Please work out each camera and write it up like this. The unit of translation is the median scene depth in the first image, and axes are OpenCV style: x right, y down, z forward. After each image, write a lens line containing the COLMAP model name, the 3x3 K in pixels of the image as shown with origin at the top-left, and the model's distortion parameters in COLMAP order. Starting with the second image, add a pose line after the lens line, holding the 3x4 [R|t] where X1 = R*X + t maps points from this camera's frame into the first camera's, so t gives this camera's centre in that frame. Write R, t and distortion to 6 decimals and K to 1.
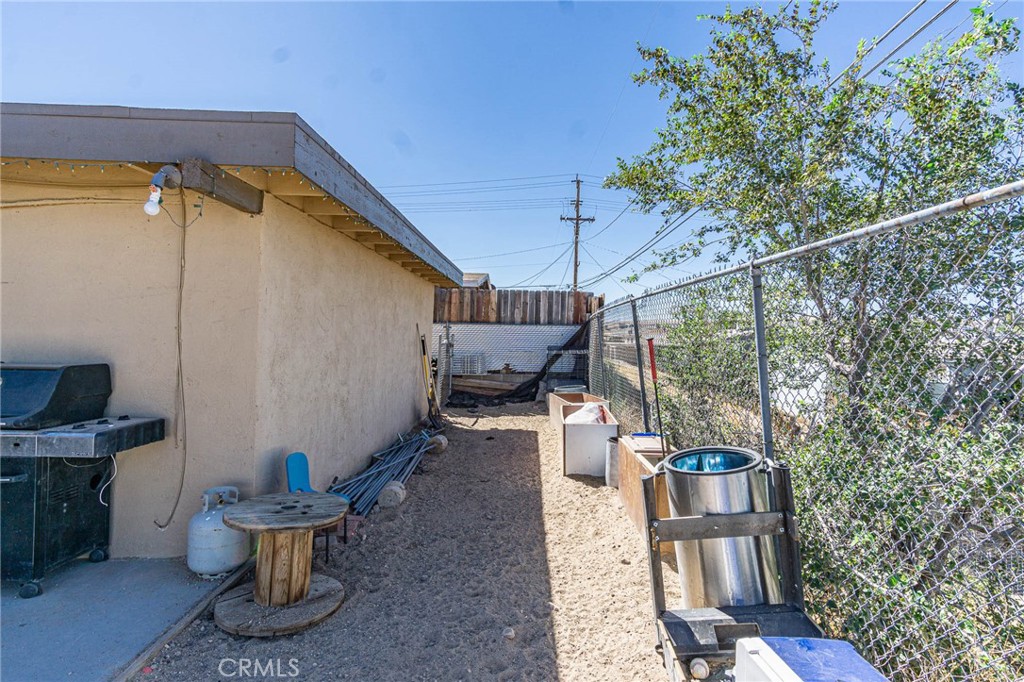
lens RADIAL K [[546.2, 0, 517.9], [0, 546.2, 334.8], [0, 0, 1]] dist [0.006737, 0.001712]
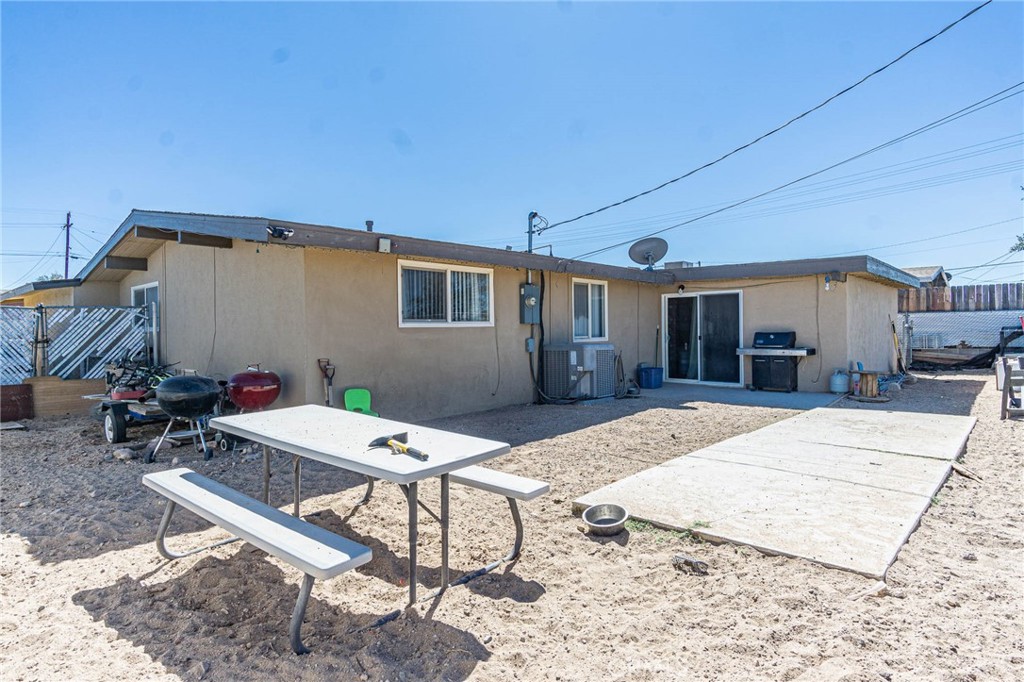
lens RADIAL K [[575.5, 0, 492.5], [0, 575.5, 322.6], [0, 0, 1]] dist [0.011065, 0.001146]
pose [[0.752315, -0.034025, -0.657924, 0.172376], [0.027447, 0.999417, -0.020301, 0.018433], [0.658231, -0.002786, 0.752811, -2.869754]]
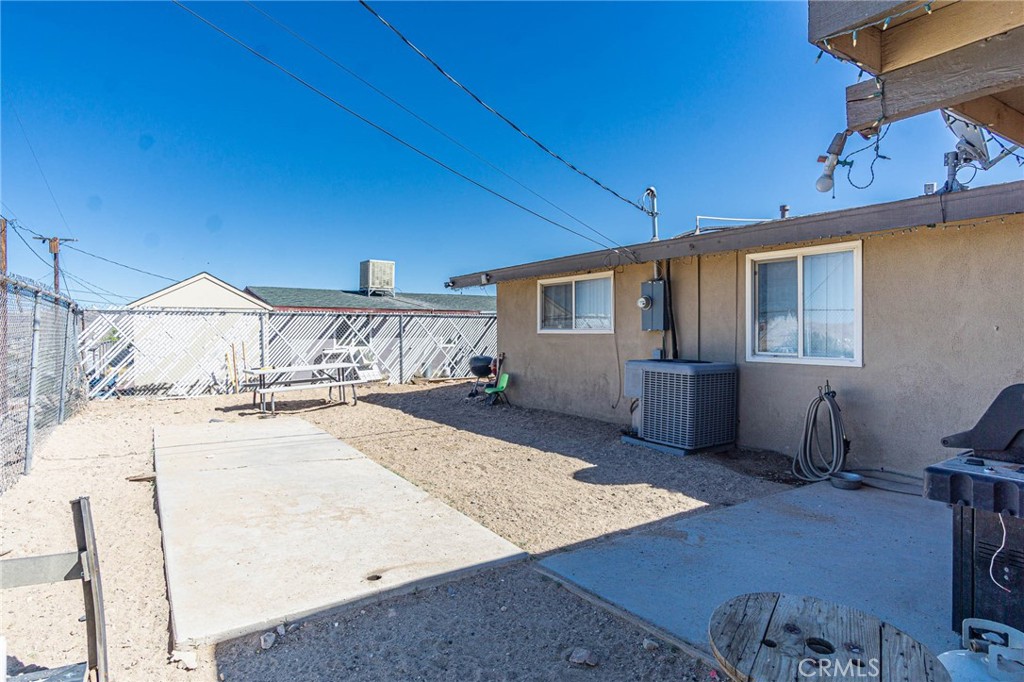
lens RADIAL K [[575.5, 0, 506.1], [0, 575.5, 341.4], [0, 0, 1]] dist [0.011065, 0.001146]
pose [[-0.823463, -0.006002, -0.567338, 0.201983], [-0.010455, 0.999935, 0.004595, 0.008546], [0.567273, 0.009716, -0.823472, 1.706852]]
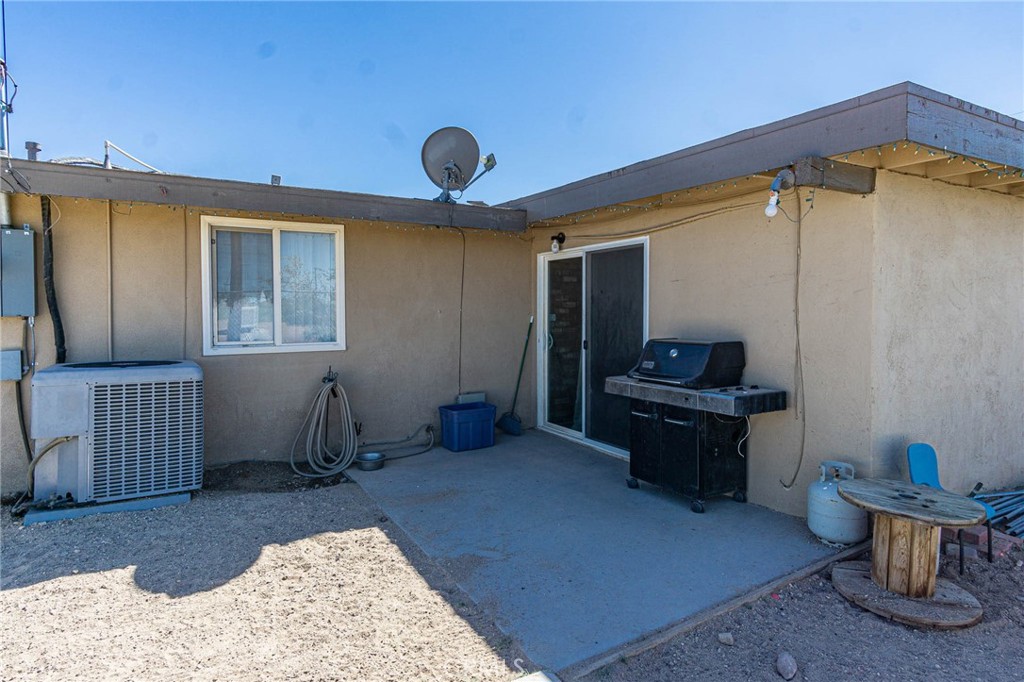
lens RADIAL K [[575.5, 0, 514.7], [0, 575.5, 317.6], [0, 0, 1]] dist [0.011065, 0.001146]
pose [[0.522231, -0.012030, -0.852720, 0.079664], [0.018712, 0.999821, -0.002646, -0.006368], [0.852599, -0.014574, 0.522362, -0.097061]]
